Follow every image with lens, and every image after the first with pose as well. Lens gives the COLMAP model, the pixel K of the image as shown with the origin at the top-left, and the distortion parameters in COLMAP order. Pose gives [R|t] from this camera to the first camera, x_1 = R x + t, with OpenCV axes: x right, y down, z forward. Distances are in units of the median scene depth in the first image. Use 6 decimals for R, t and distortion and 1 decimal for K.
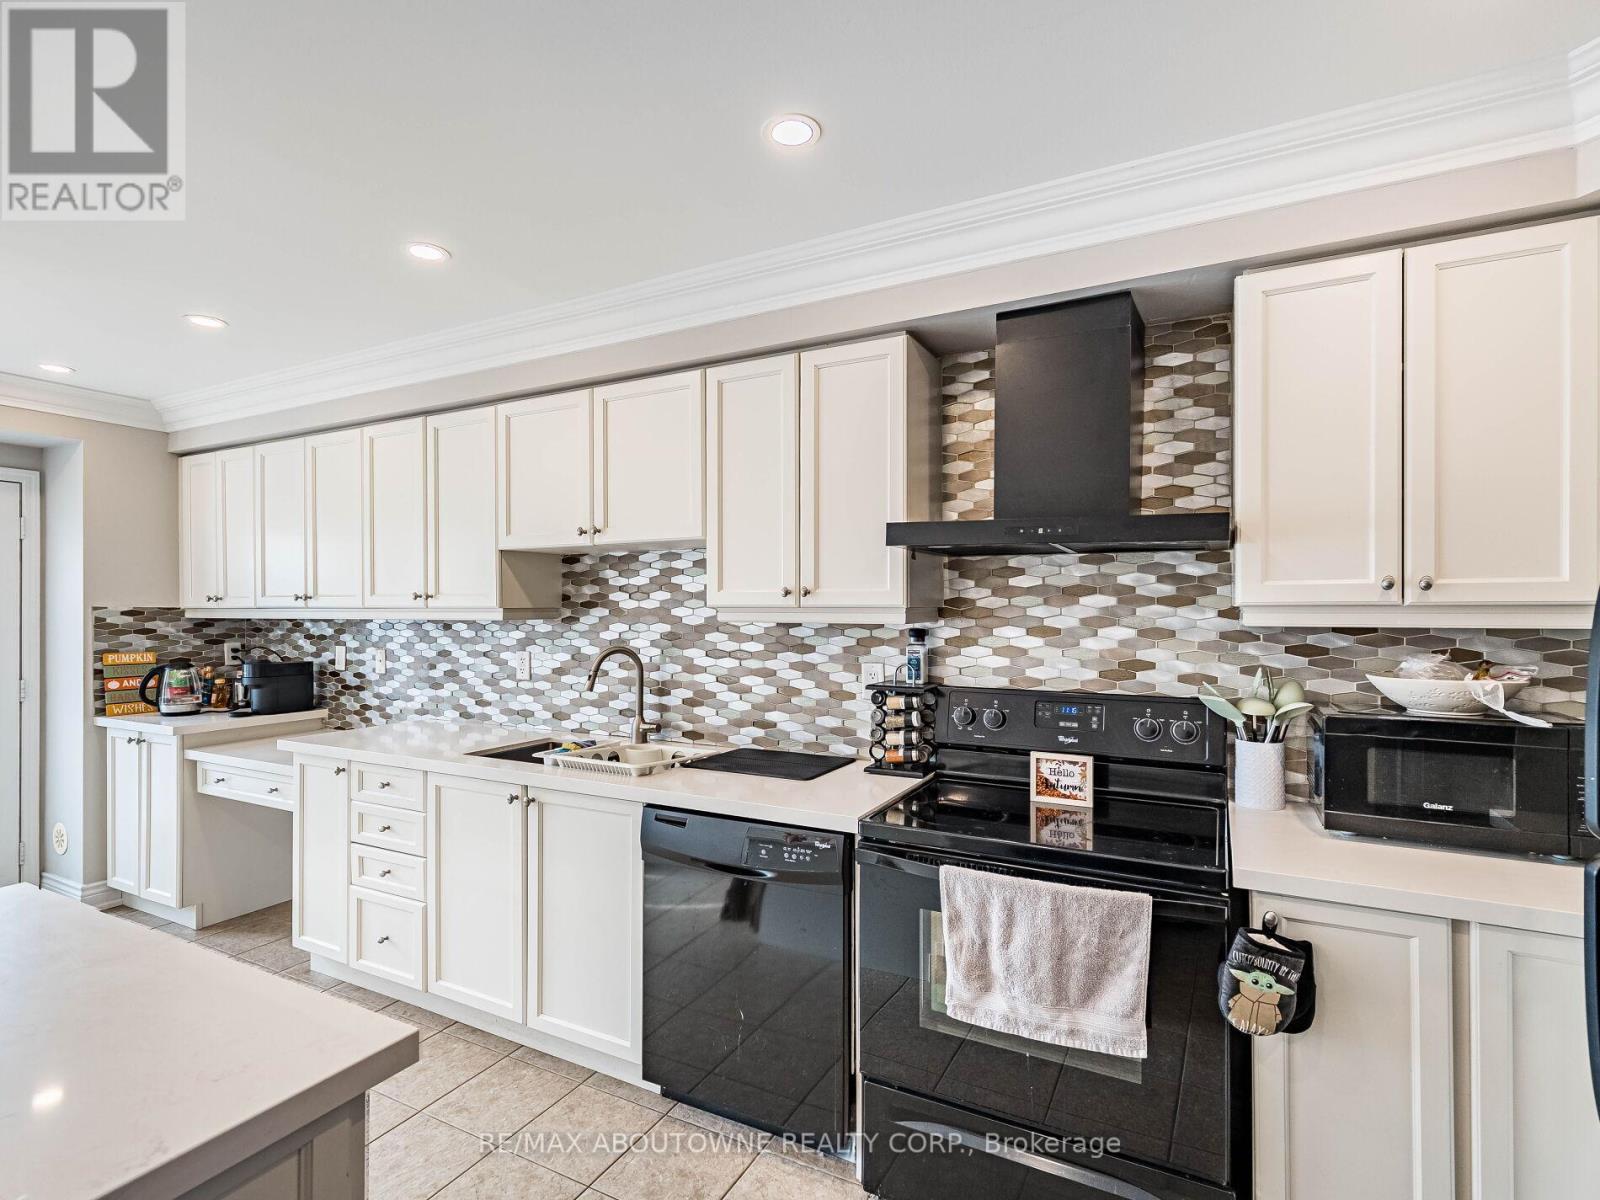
lens RADIAL K [[751.5, 0, 808.1], [0, 751.5, 607.7], [0, 0, 1]] dist [0.000332, 0.000387]
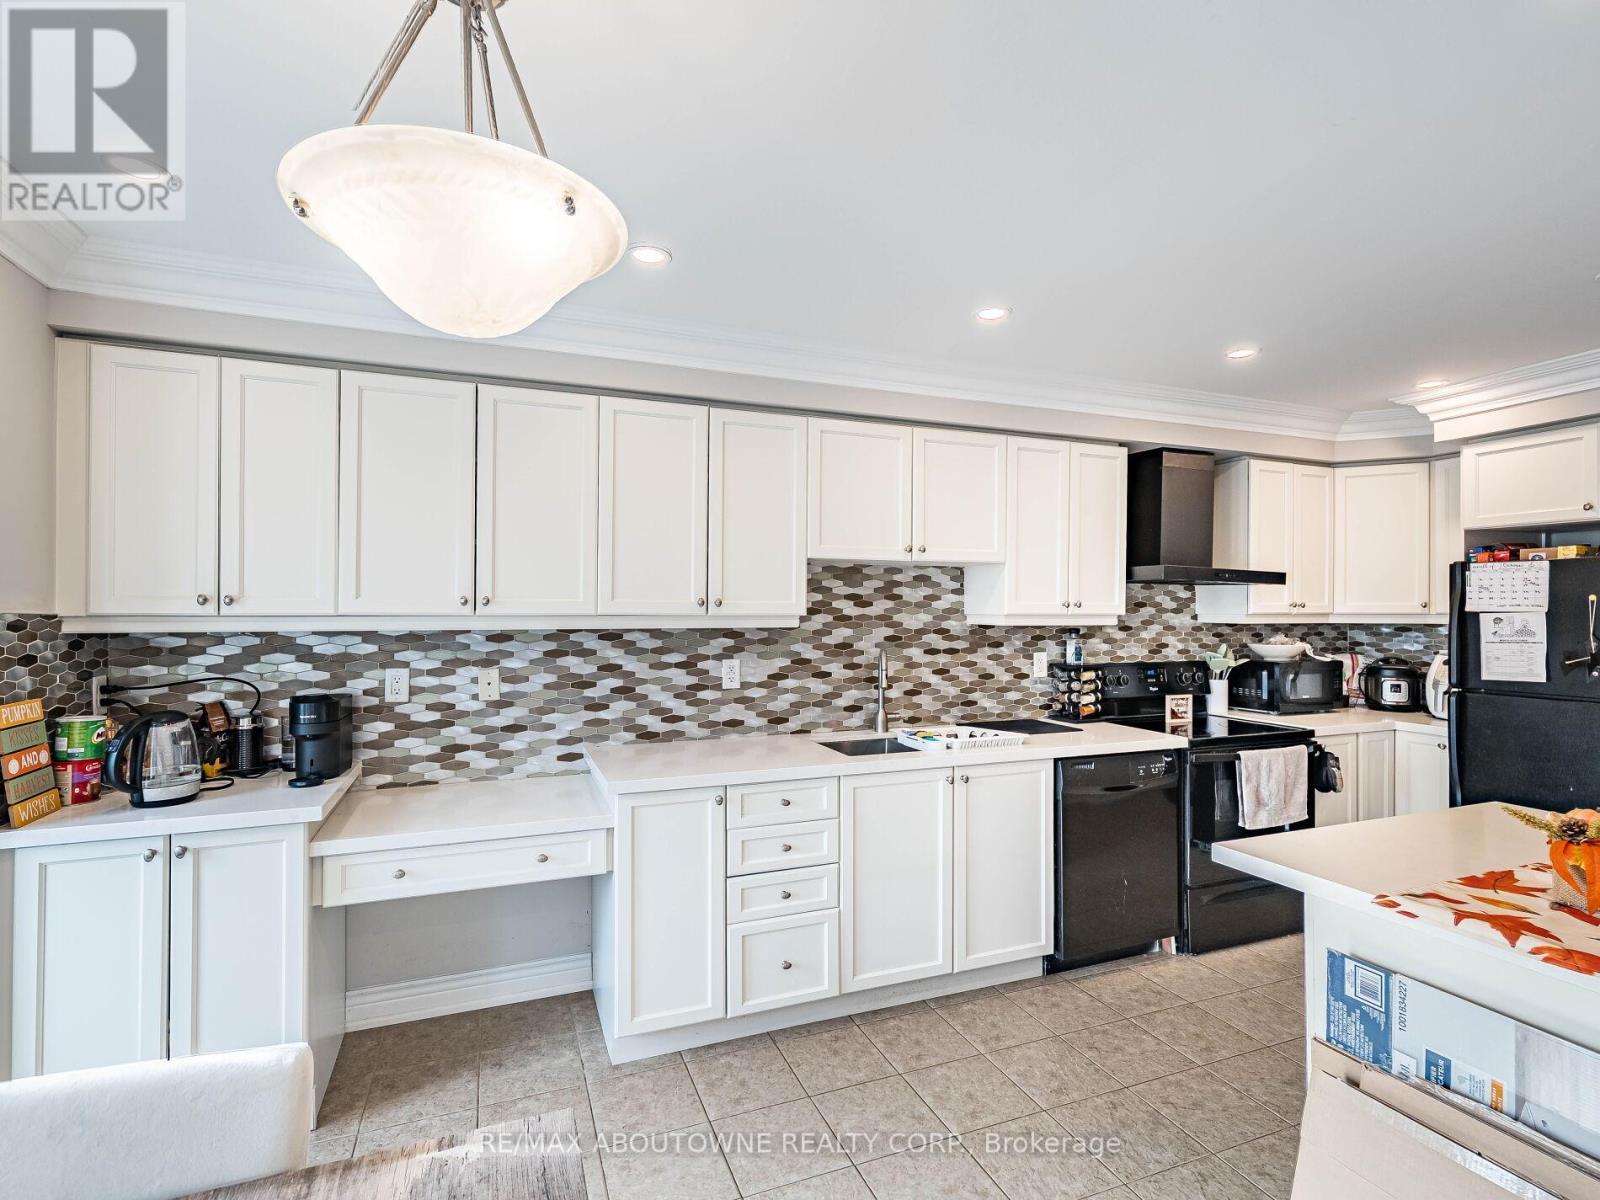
lens RADIAL K [[761.8, 0, 758.2], [0, 761.8, 609.0], [0, 0, 1]] dist [0.001408, 0.000545]
pose [[0.679574, 0.002532, 0.733602, -1.201095], [-0.002564, 0.999996, -0.001076, -0.006486], [-0.733602, -0.001150, 0.679578, 0.343555]]
